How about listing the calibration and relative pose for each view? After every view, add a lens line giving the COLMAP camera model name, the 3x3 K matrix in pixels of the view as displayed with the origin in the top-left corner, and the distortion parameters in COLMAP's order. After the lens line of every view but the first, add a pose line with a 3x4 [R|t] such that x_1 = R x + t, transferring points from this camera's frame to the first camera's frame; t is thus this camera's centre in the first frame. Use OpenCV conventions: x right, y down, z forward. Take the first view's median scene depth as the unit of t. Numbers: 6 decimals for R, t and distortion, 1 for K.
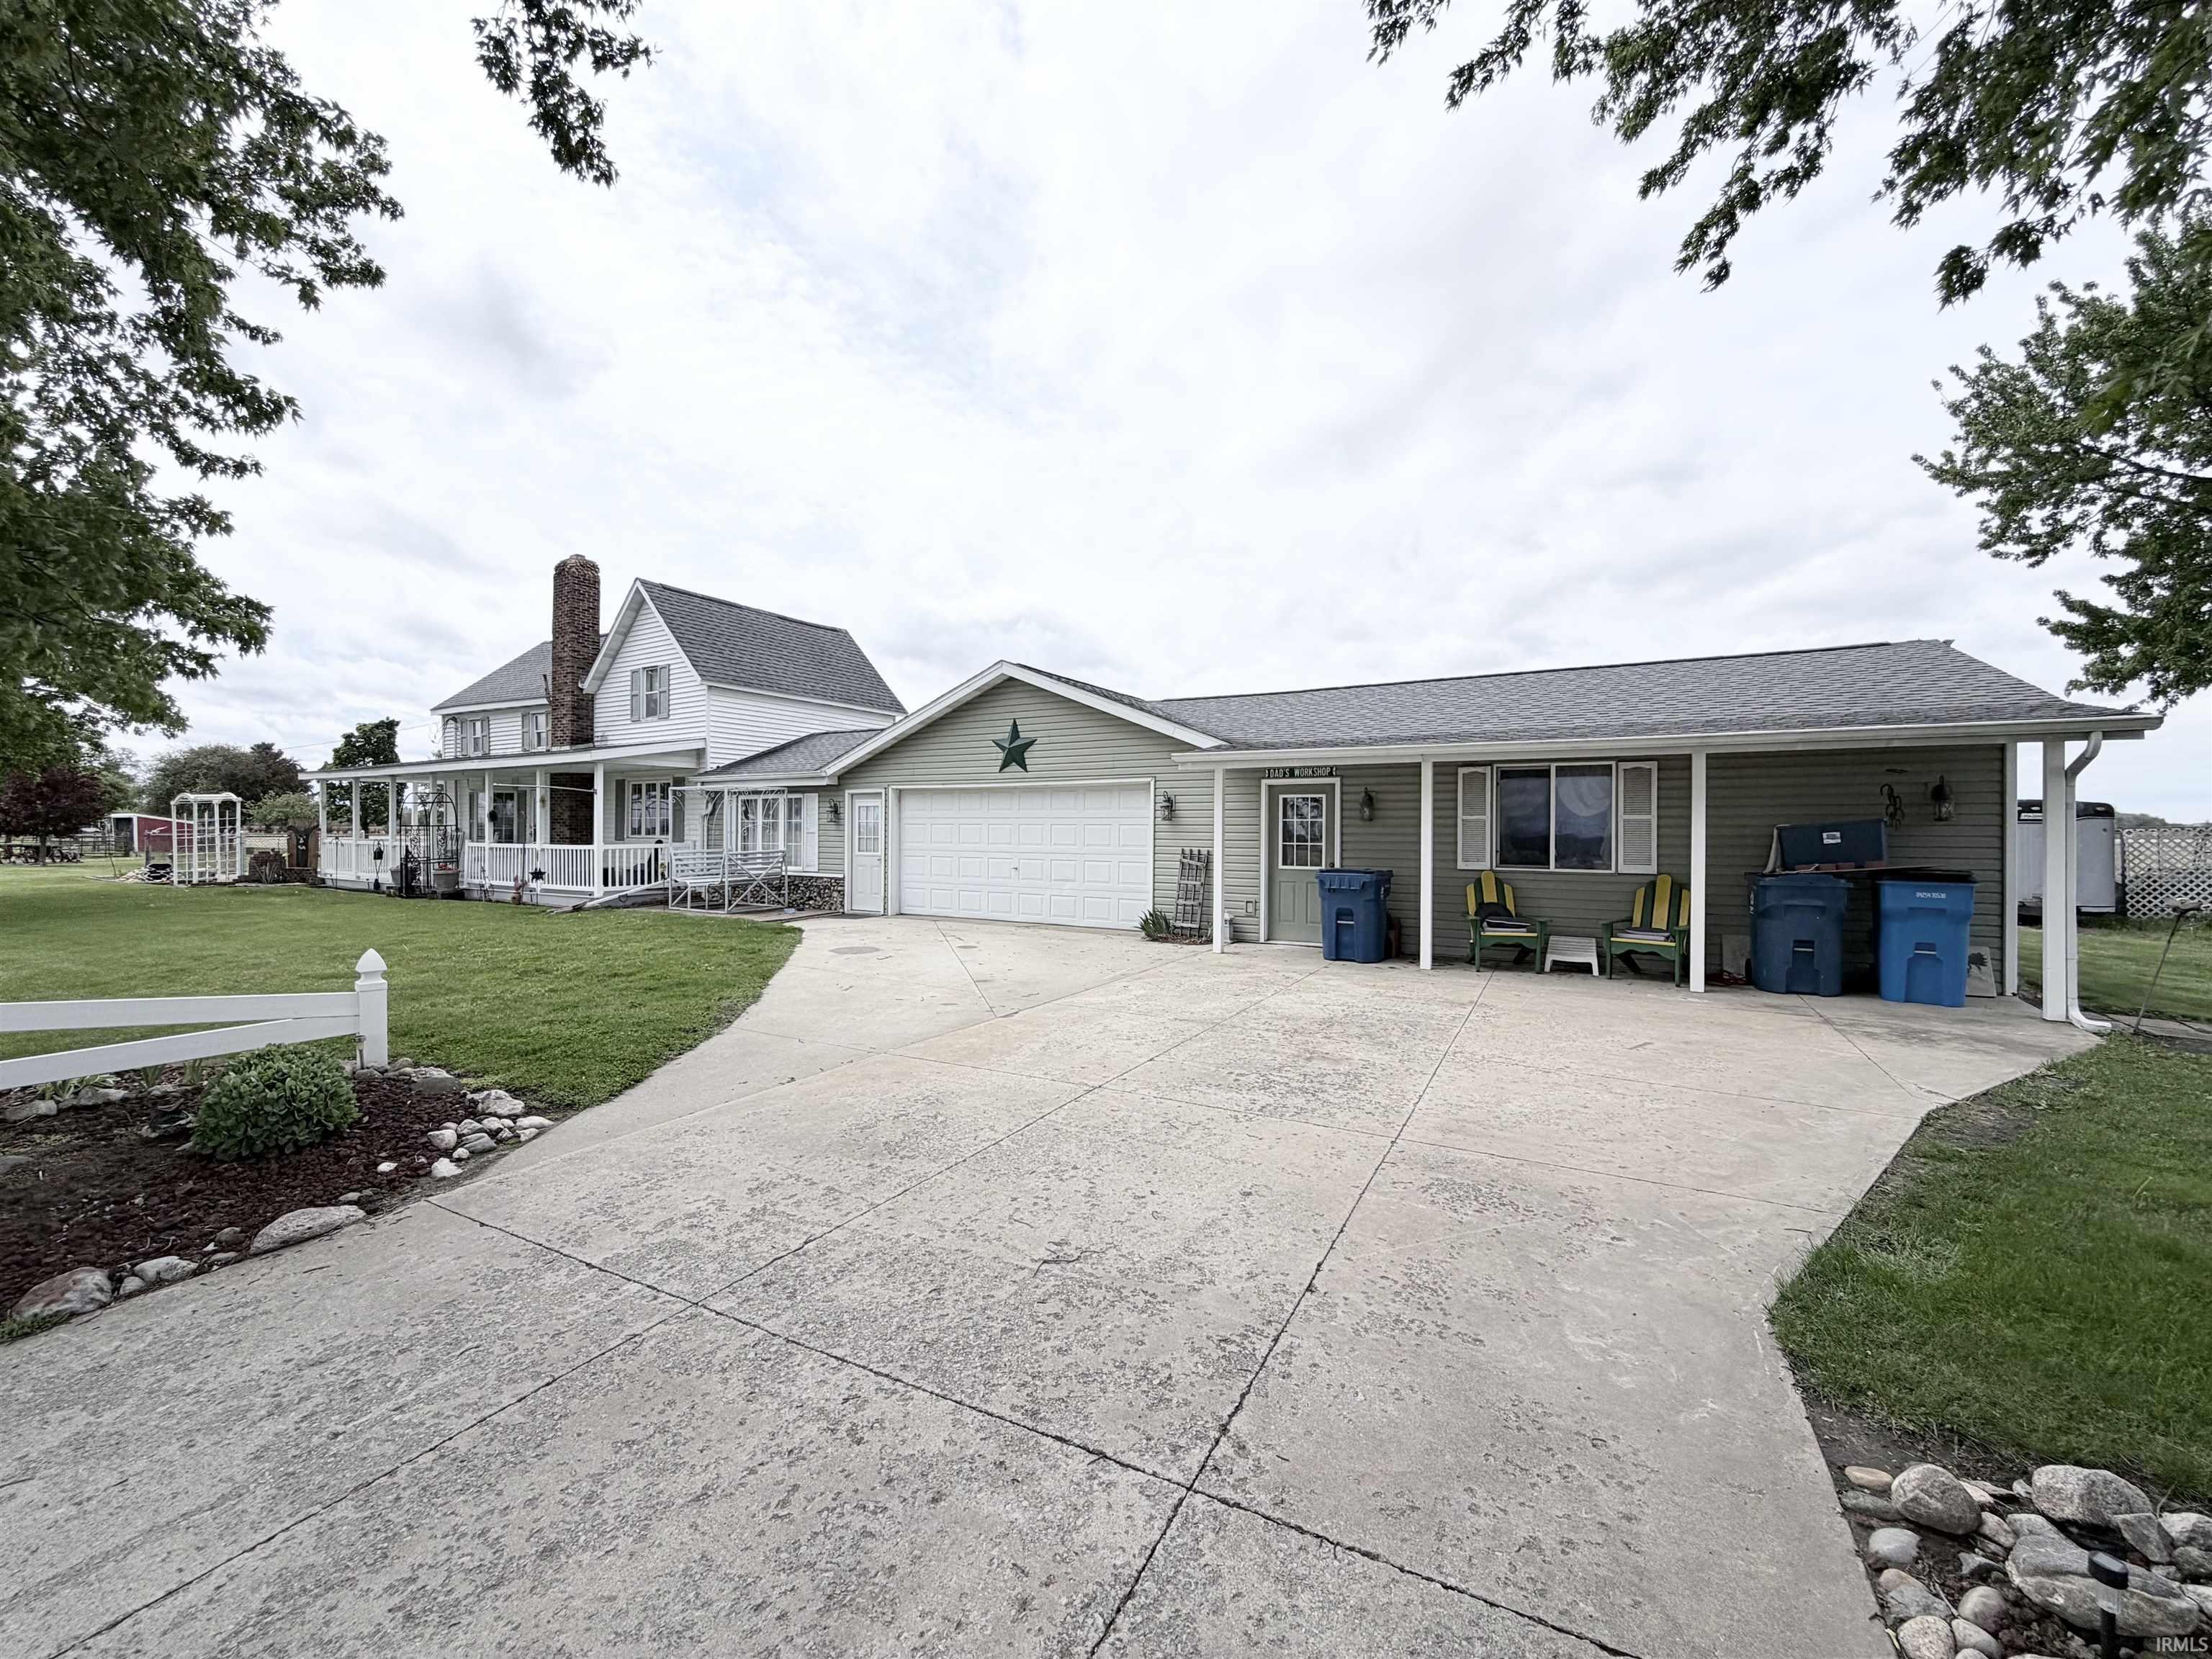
lens RADIAL K [[888.6, 0, 1105.4], [0, 888.6, 827.8], [0, 0, 1]] dist [-0.000578, -0.000034]
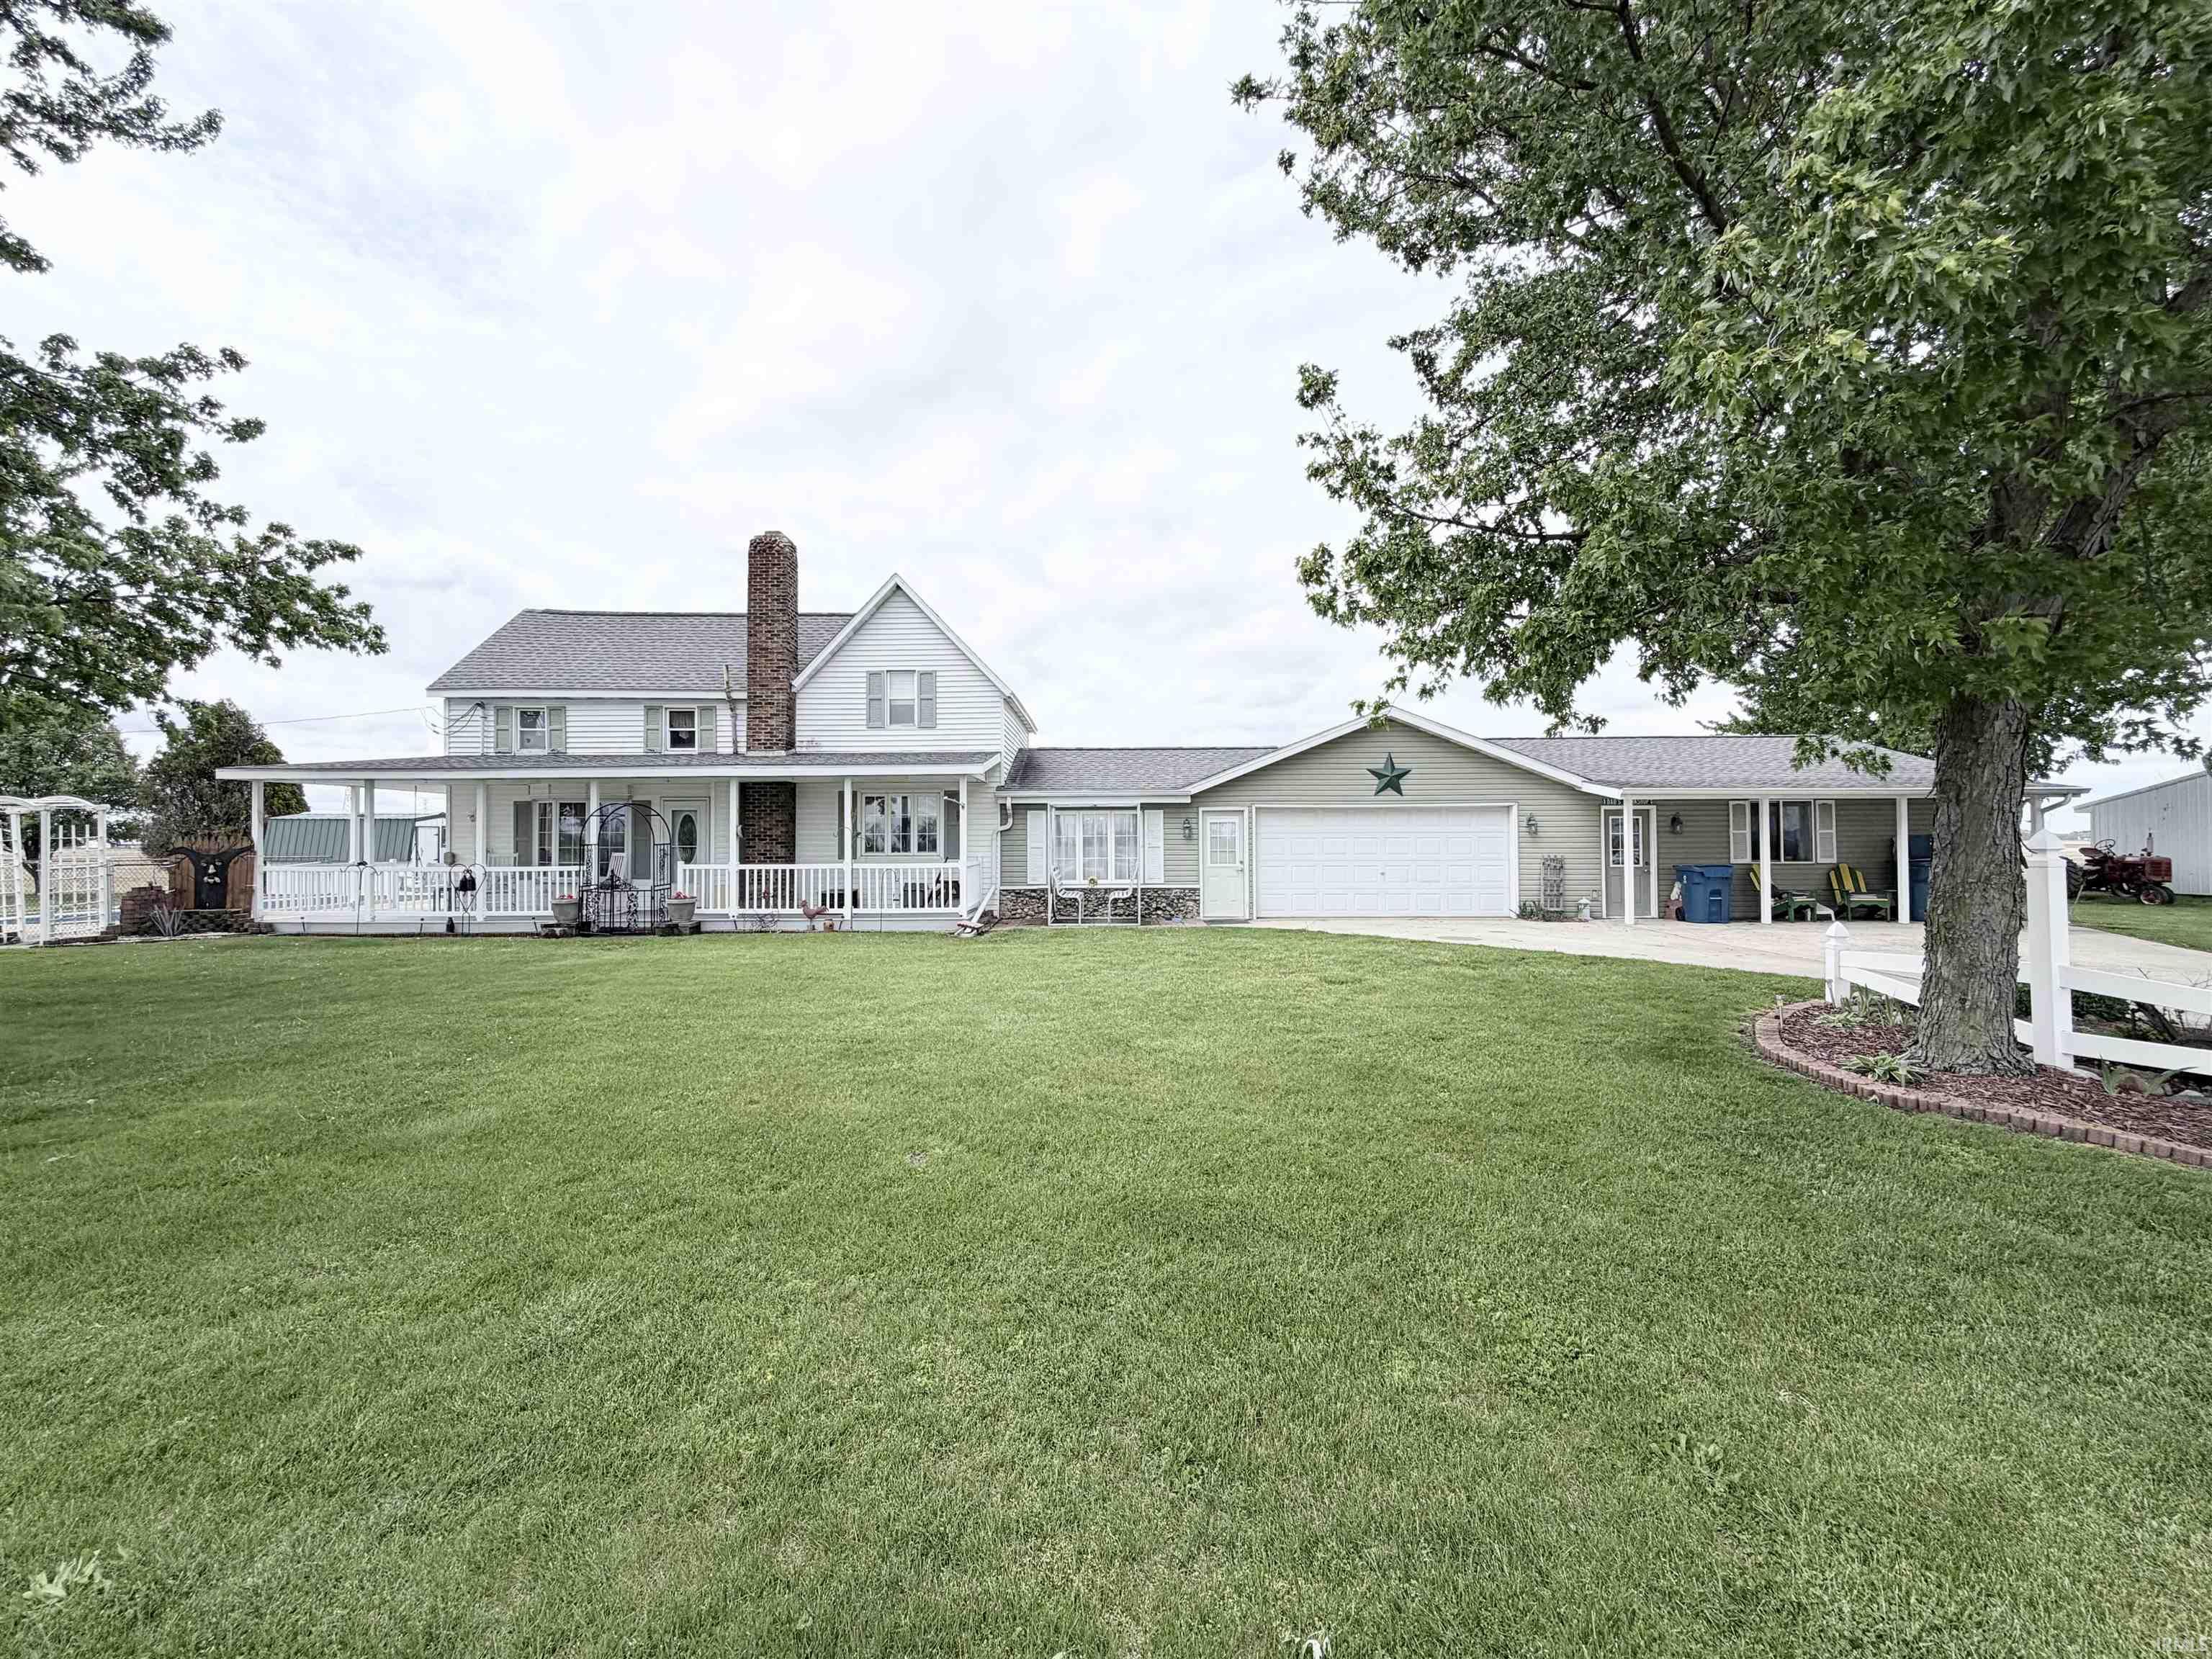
lens RADIAL K [[888.6, 0, 1105.0], [0, 888.6, 828.6], [0, 0, 1]] dist [-0.000578, -0.000034]
pose [[0.868262, -0.002994, 0.496097, -0.937623], [0.007441, 0.999948, -0.006989, -0.009775], [-0.496050, 0.009760, 0.868239, 0.105206]]
